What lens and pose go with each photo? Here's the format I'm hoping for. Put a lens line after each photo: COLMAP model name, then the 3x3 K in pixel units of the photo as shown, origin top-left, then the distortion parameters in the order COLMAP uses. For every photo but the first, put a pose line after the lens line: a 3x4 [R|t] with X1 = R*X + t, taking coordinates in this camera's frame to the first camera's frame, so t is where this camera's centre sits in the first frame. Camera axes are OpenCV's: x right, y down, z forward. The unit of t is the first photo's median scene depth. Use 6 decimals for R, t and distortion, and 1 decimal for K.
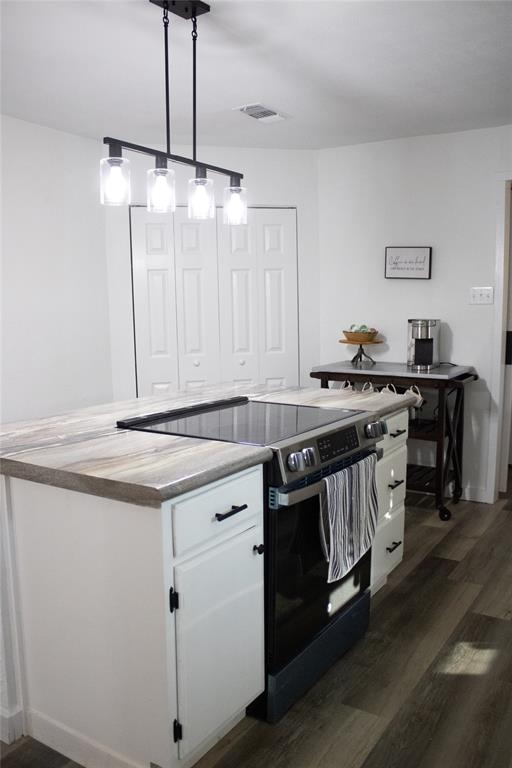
lens RADIAL K [[645.2, 0, 256.0], [0, 645.2, 384.0], [0, 0, 1]] dist [-0.151393, 0.080635]
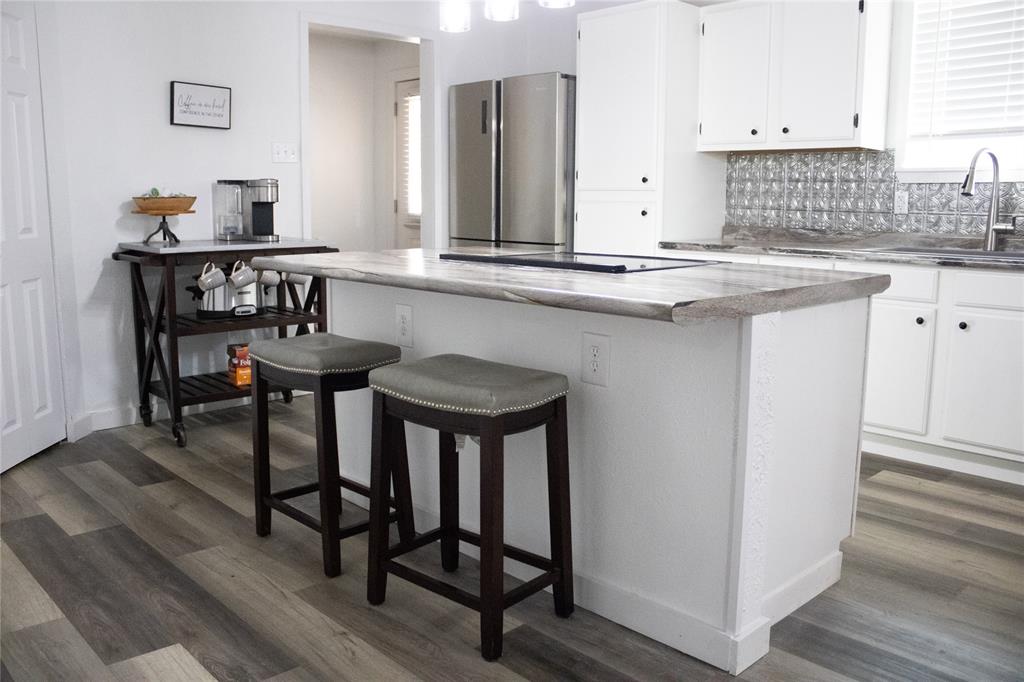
lens RADIAL K [[860.2, 0, 512.0], [0, 860.2, 341.0], [0, 0, 1]] dist [-0.151393, 0.080635]
pose [[0.229914, -0.149933, 0.961592, -0.705545], [0.116803, 0.985171, 0.125682, 0.003464], [-0.966176, 0.083420, 0.244017, 0.446486]]
